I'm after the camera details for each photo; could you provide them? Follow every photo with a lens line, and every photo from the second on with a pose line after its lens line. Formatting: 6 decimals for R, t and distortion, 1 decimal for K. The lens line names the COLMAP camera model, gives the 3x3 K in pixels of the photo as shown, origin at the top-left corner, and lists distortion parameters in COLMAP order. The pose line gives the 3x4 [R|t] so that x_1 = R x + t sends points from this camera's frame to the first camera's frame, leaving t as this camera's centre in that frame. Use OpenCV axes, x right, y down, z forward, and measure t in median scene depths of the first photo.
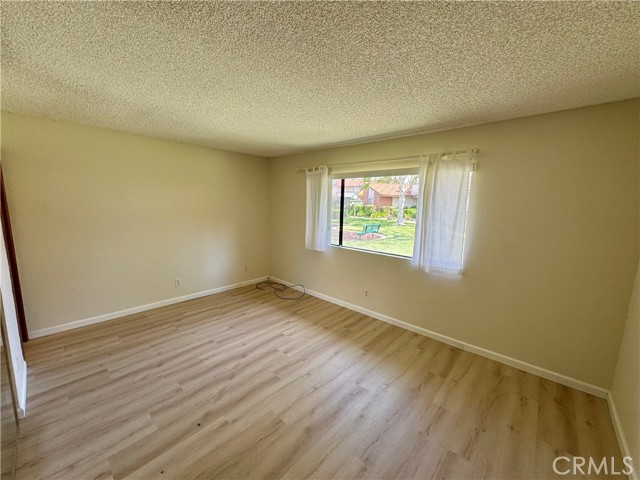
lens RADIAL K [[254.9, 0, 318.2], [0, 254.9, 240.5], [0, 0, 1]] dist [-0.003282, 0.000340]
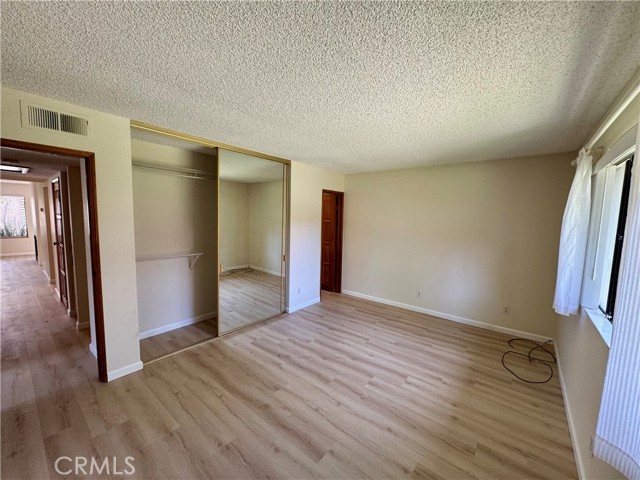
lens RADIAL K [[254.9, 0, 321.3], [0, 254.9, 240.2], [0, 0, 1]] dist [-0.003282, 0.000340]
pose [[0.064107, 0.069083, -0.995549, 0.667480], [-0.166119, 0.984421, 0.057614, -0.072082], [0.984020, 0.161686, 0.074584, 0.634151]]
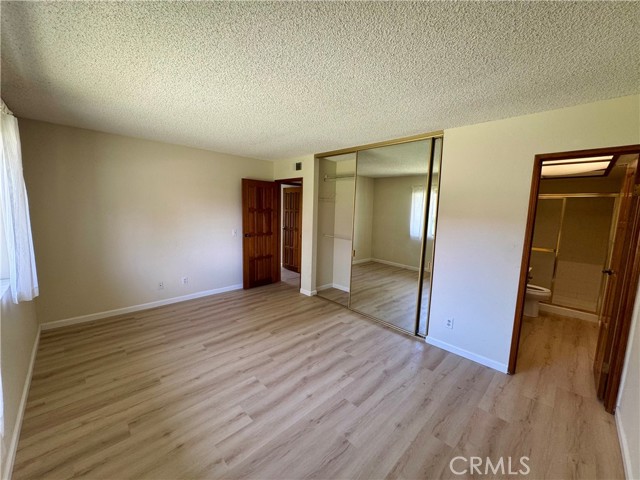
lens RADIAL K [[254.9, 0, 320.3], [0, 254.9, 238.6], [0, 0, 1]] dist [-0.003282, 0.000340]
pose [[-0.997389, -0.058263, 0.042679, -0.319307], [-0.045278, 0.964818, 0.258992, -0.219192], [-0.056267, 0.256383, -0.964936, 1.553556]]
